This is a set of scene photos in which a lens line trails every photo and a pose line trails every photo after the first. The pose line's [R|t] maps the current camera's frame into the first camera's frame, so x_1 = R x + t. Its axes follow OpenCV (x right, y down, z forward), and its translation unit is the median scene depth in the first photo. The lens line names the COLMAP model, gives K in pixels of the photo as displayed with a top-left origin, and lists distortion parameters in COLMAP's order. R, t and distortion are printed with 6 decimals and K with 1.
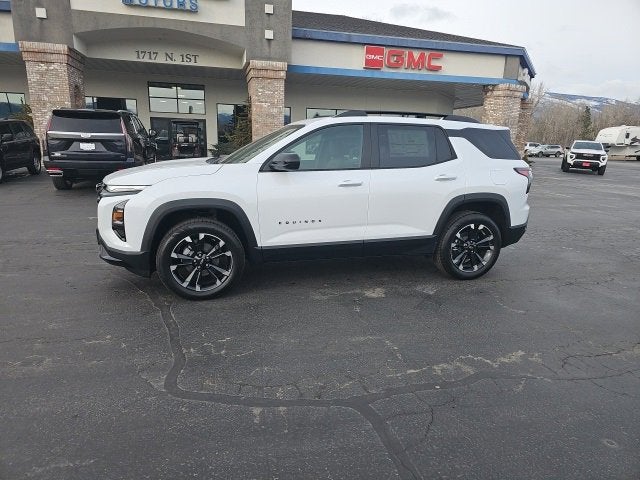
lens RADIAL K [[422.0, 0, 316.5], [0, 422.0, 240.4], [0, 0, 1]] dist [0.058377, -0.045453]
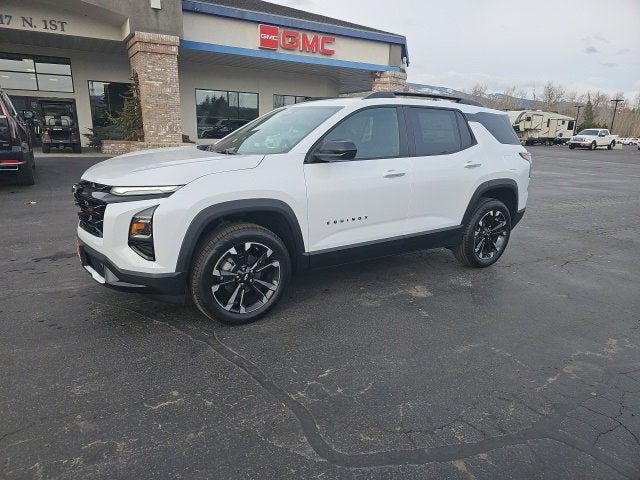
lens RADIAL K [[422.0, 0, 309.9], [0, 422.0, 243.6], [0, 0, 1]] dist [0.058377, -0.045453]
pose [[0.960038, -0.074554, 0.269756, -0.129737], [0.063359, 0.996738, 0.049984, -0.016244], [-0.272602, -0.030895, 0.961631, 0.068123]]
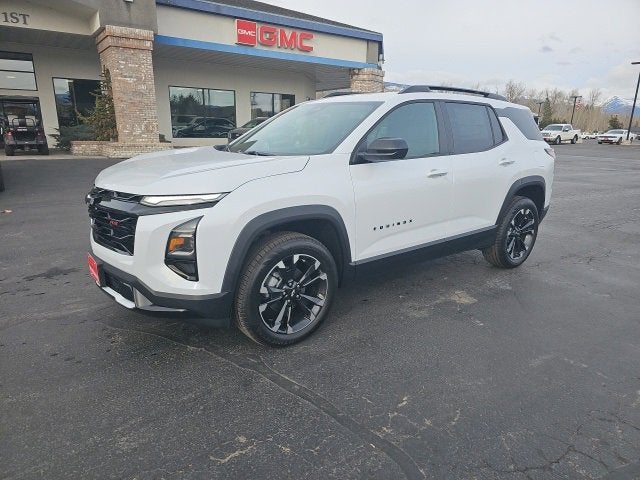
lens RADIAL K [[422.0, 0, 318.5], [0, 422.0, 241.5], [0, 0, 1]] dist [0.058377, -0.045453]
pose [[0.931903, -0.104958, 0.347191, -0.166806], [0.090934, 0.994253, 0.056491, -0.026069], [-0.351125, -0.021072, 0.936092, 0.110694]]
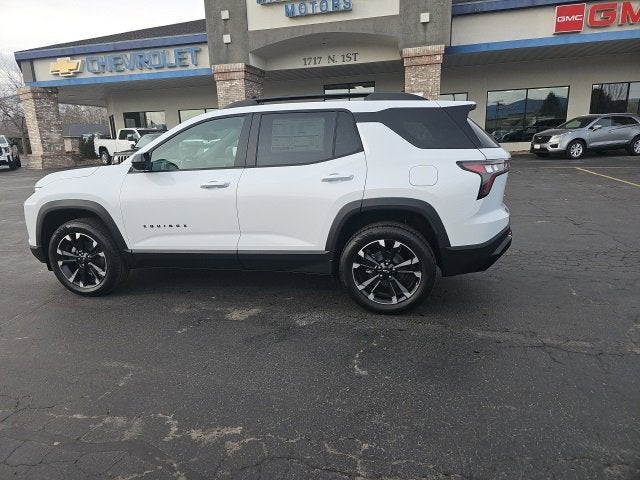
lens RADIAL K [[421.8, 0, 310.1], [0, 421.8, 236.5], [0, 0, 1]] dist [0.053230, -0.036514]
pose [[0.865223, 0.059738, -0.497815, 0.260513], [-0.057815, 0.998141, 0.019293, -0.021362], [0.498042, 0.012089, 0.867069, 0.128939]]
